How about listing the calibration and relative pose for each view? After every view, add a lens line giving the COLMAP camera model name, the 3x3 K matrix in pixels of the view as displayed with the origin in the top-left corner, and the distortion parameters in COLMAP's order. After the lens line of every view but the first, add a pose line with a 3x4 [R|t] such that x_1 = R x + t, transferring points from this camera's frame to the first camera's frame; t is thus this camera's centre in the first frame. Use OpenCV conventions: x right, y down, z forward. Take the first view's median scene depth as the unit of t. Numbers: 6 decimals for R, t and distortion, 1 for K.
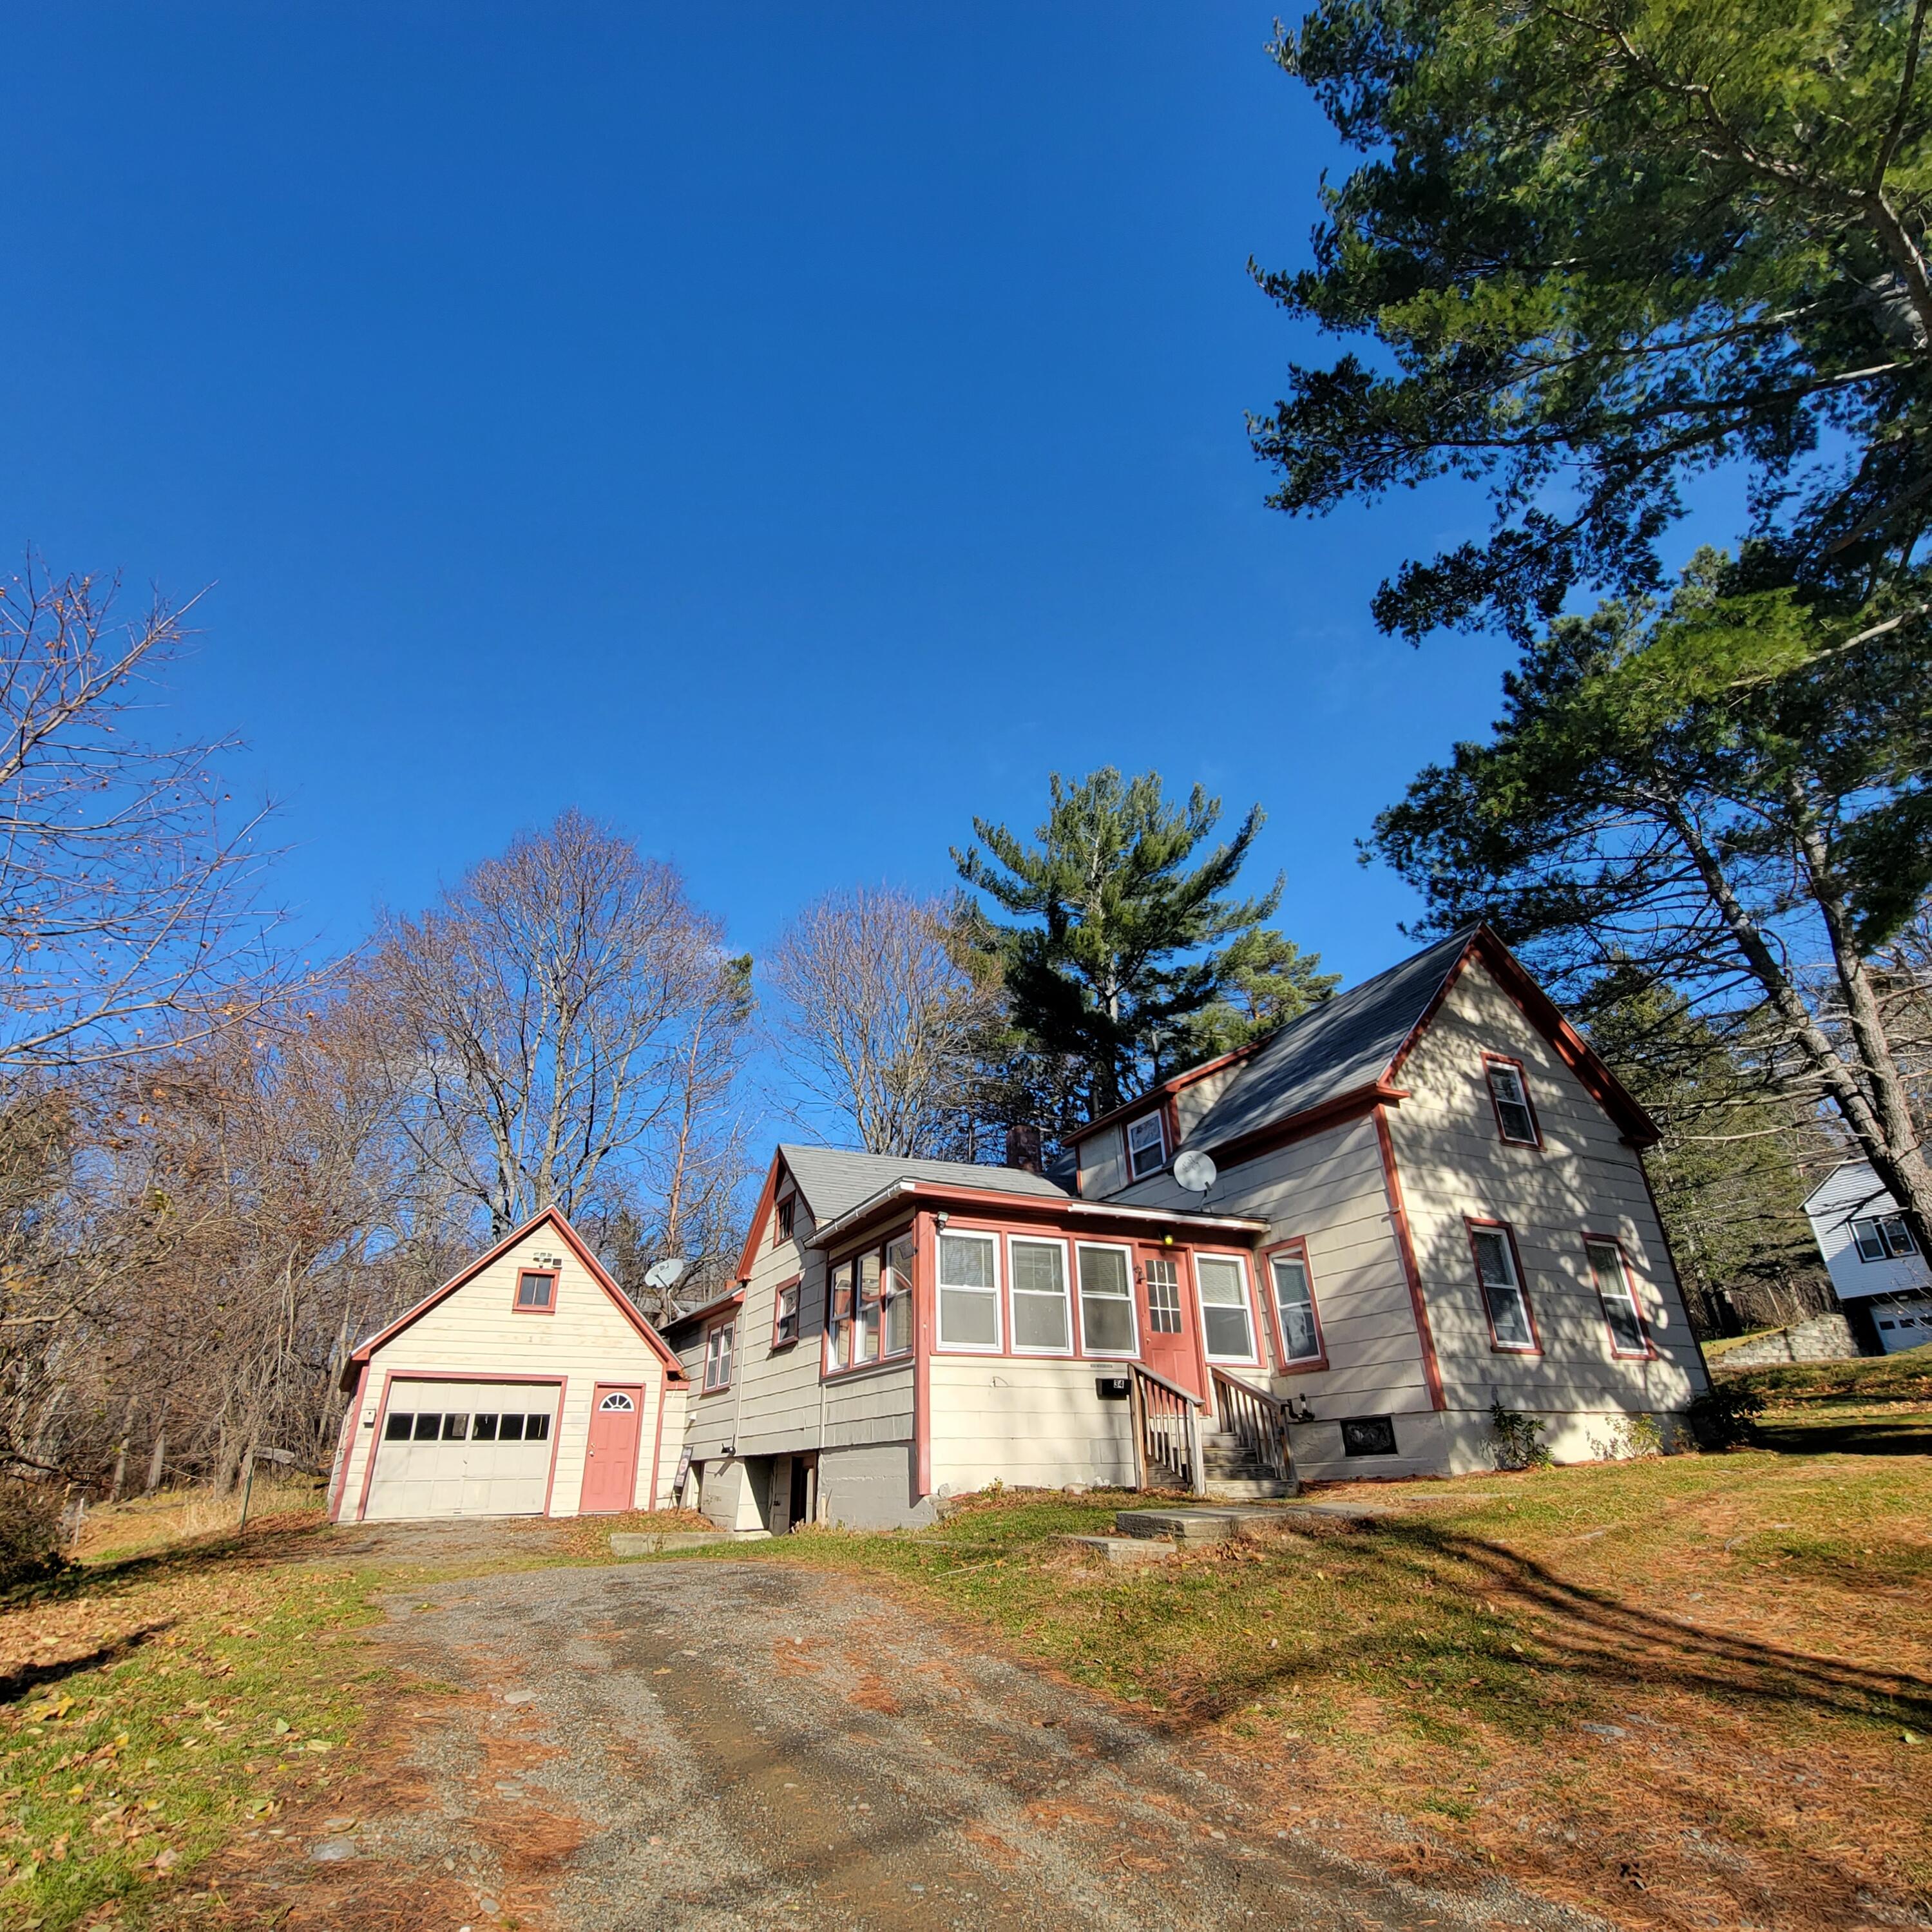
lens RADIAL K [[1057.8, 0, 959.1], [0, 1057.8, 995.6], [0, 0, 1]] dist [-0.006392, 0.000783]
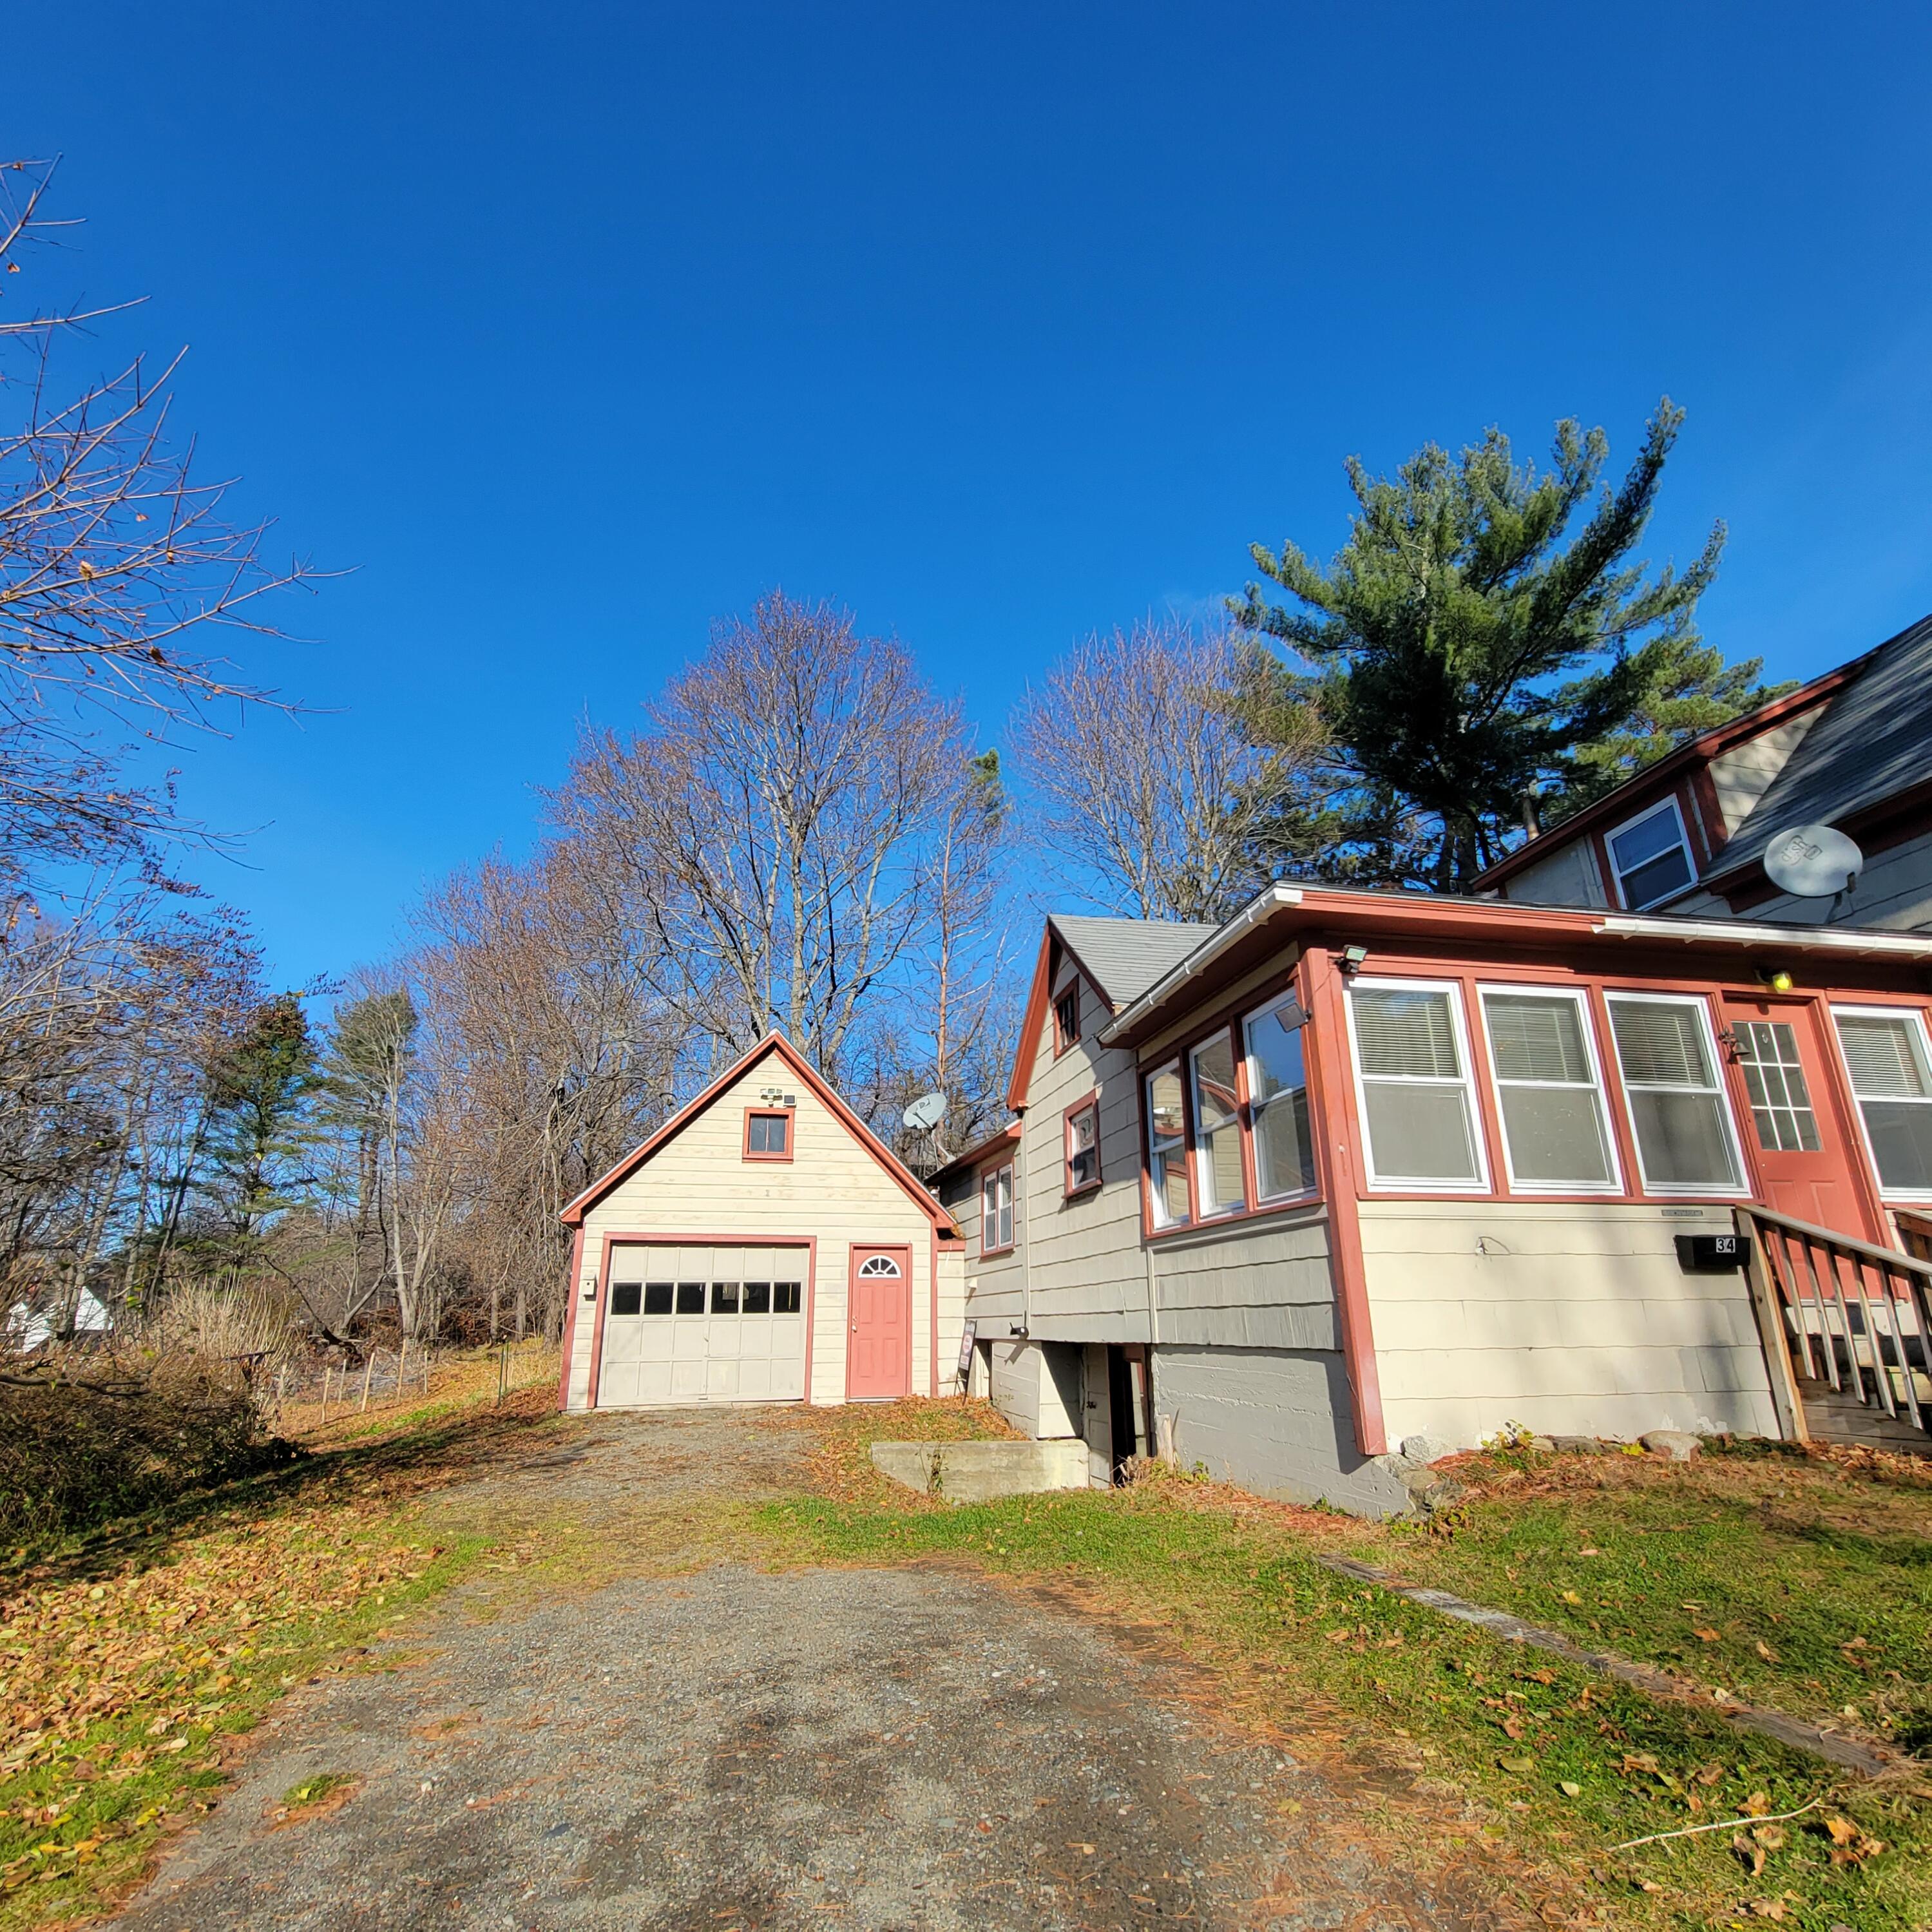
lens RADIAL K [[1057.8, 0, 953.4], [0, 1057.8, 998.1], [0, 0, 1]] dist [-0.006392, 0.000783]
pose [[0.963380, -0.070409, -0.258732, -0.067553], [0.104522, 0.987191, 0.120536, 0.130554], [0.246931, -0.143165, 0.958399, 0.384495]]
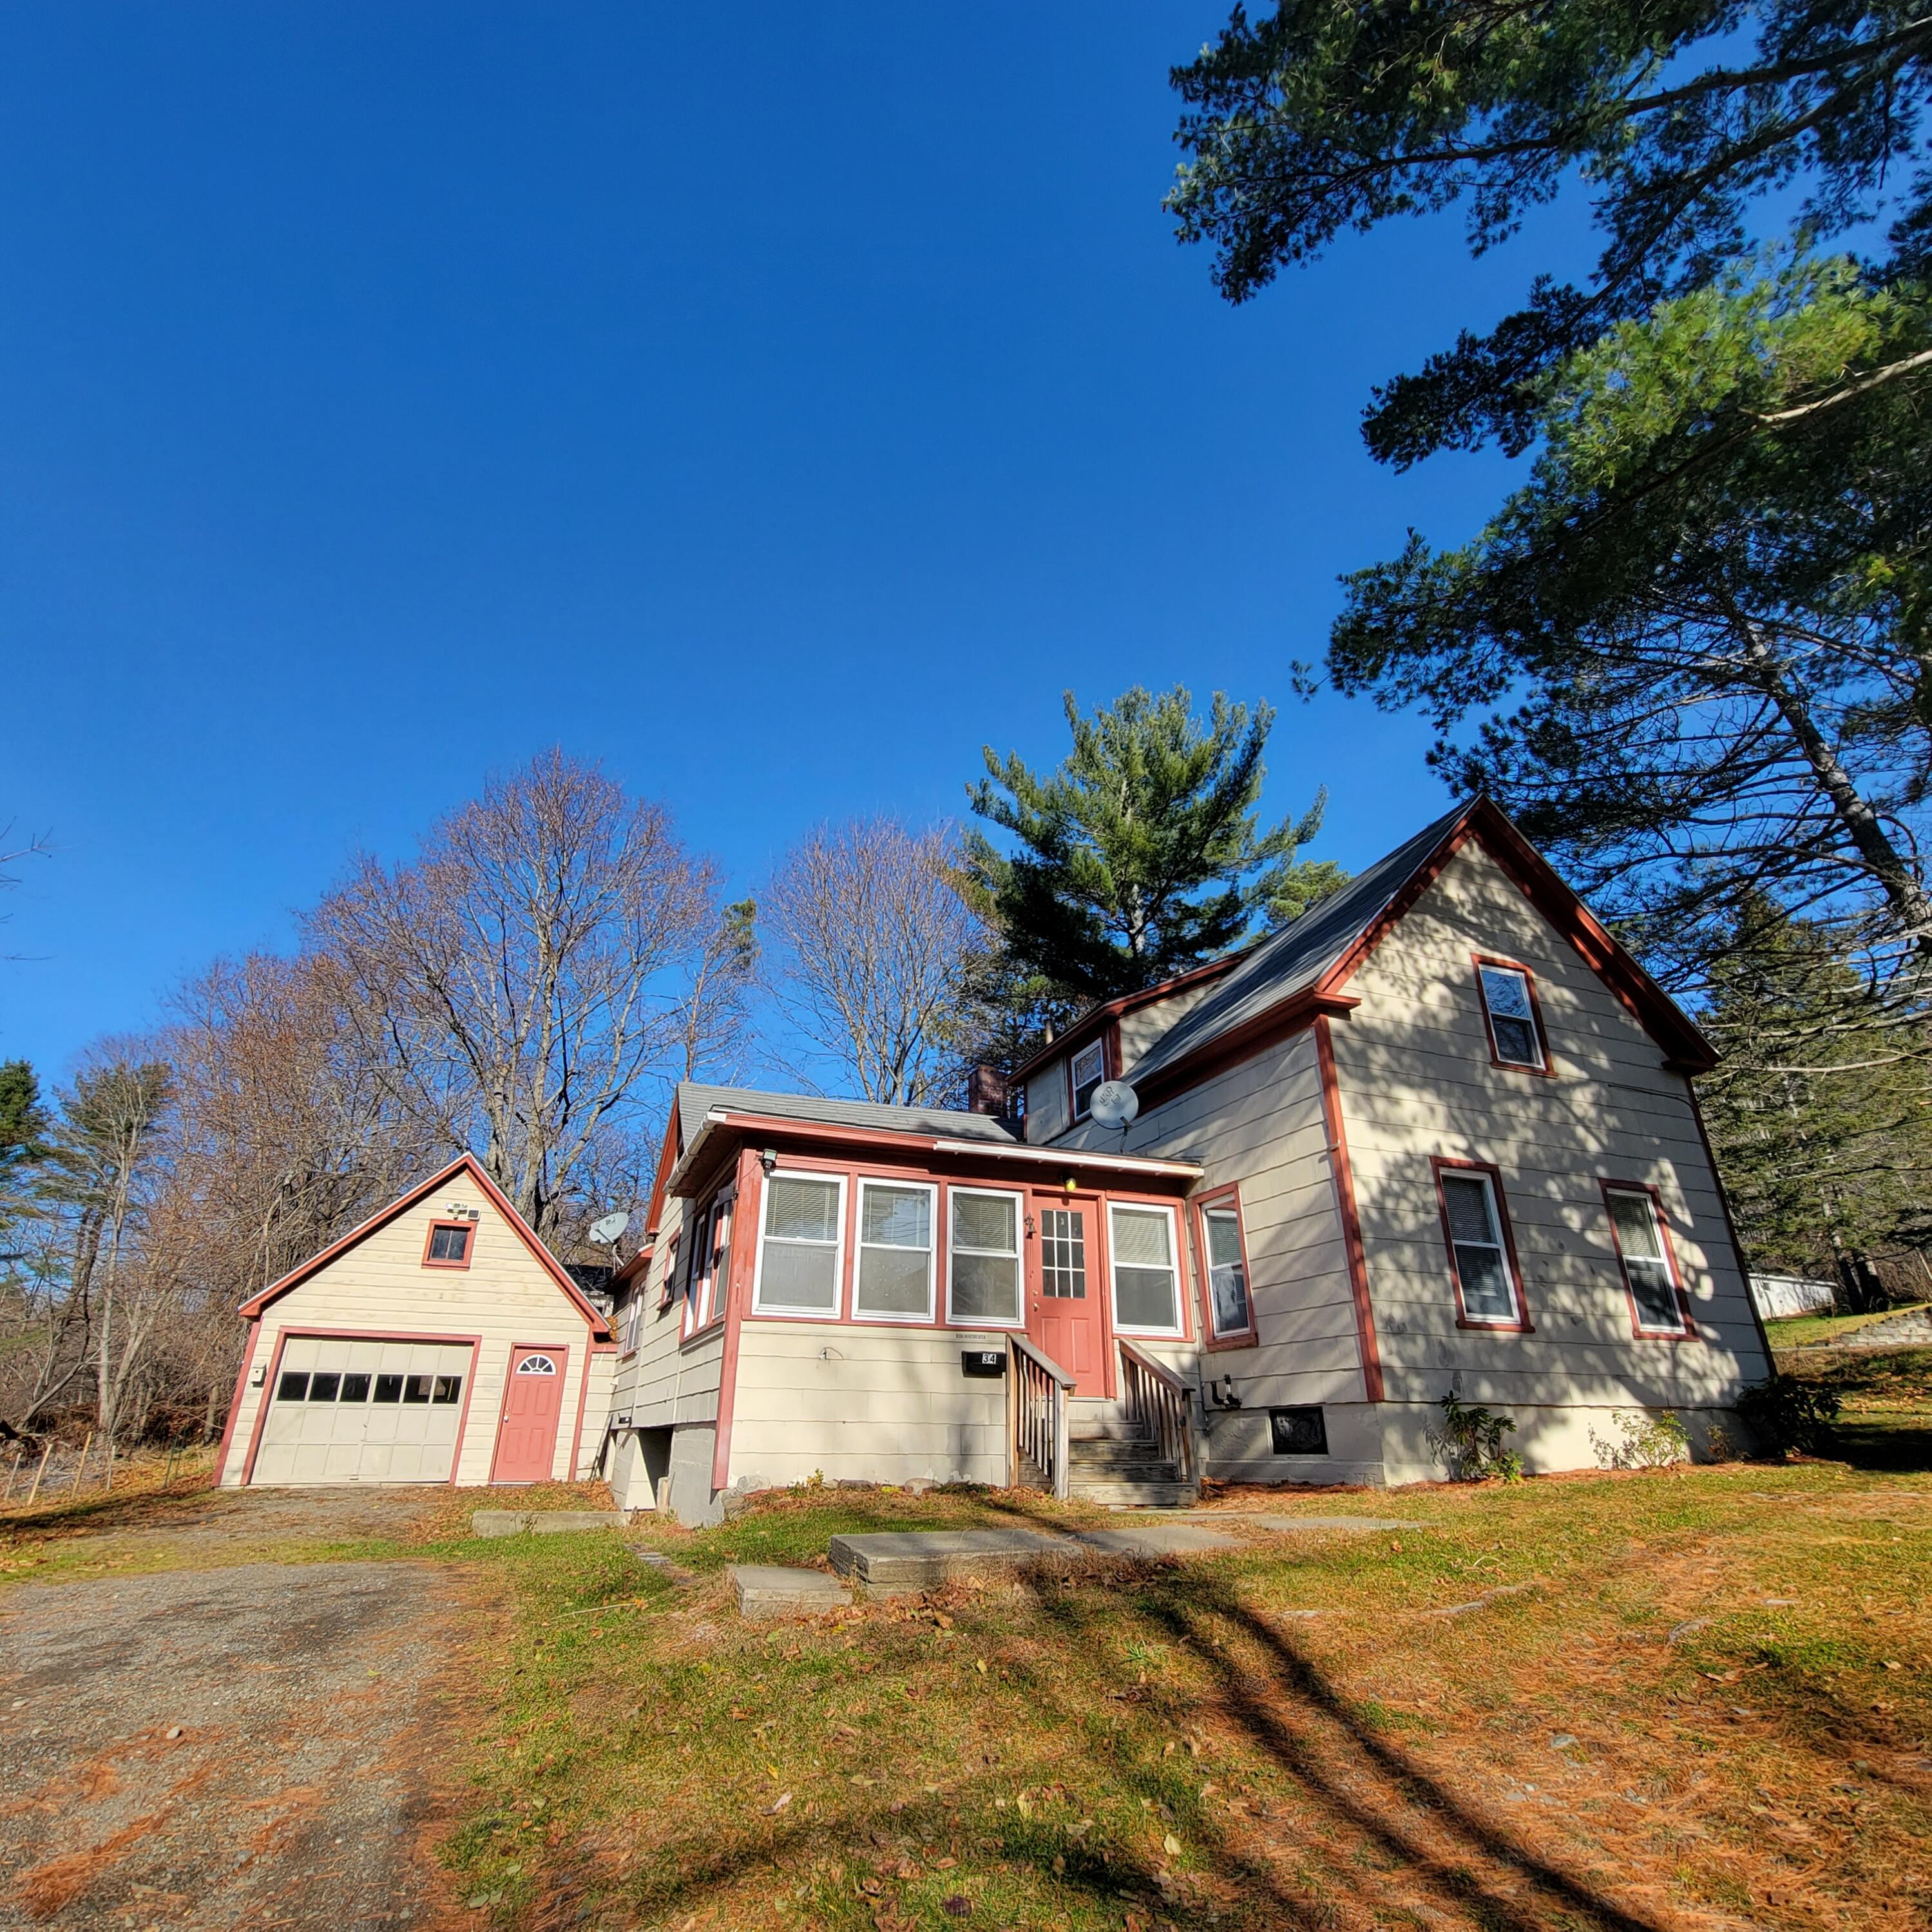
lens RADIAL K [[1057.8, 0, 956.3], [0, 1057.8, 993.4], [0, 0, 1]] dist [-0.006392, 0.000783]
pose [[0.994993, -0.015348, -0.098754, 0.192239], [0.018278, 0.999417, 0.028840, 0.055452], [0.098254, -0.030500, 0.994694, 0.174688]]
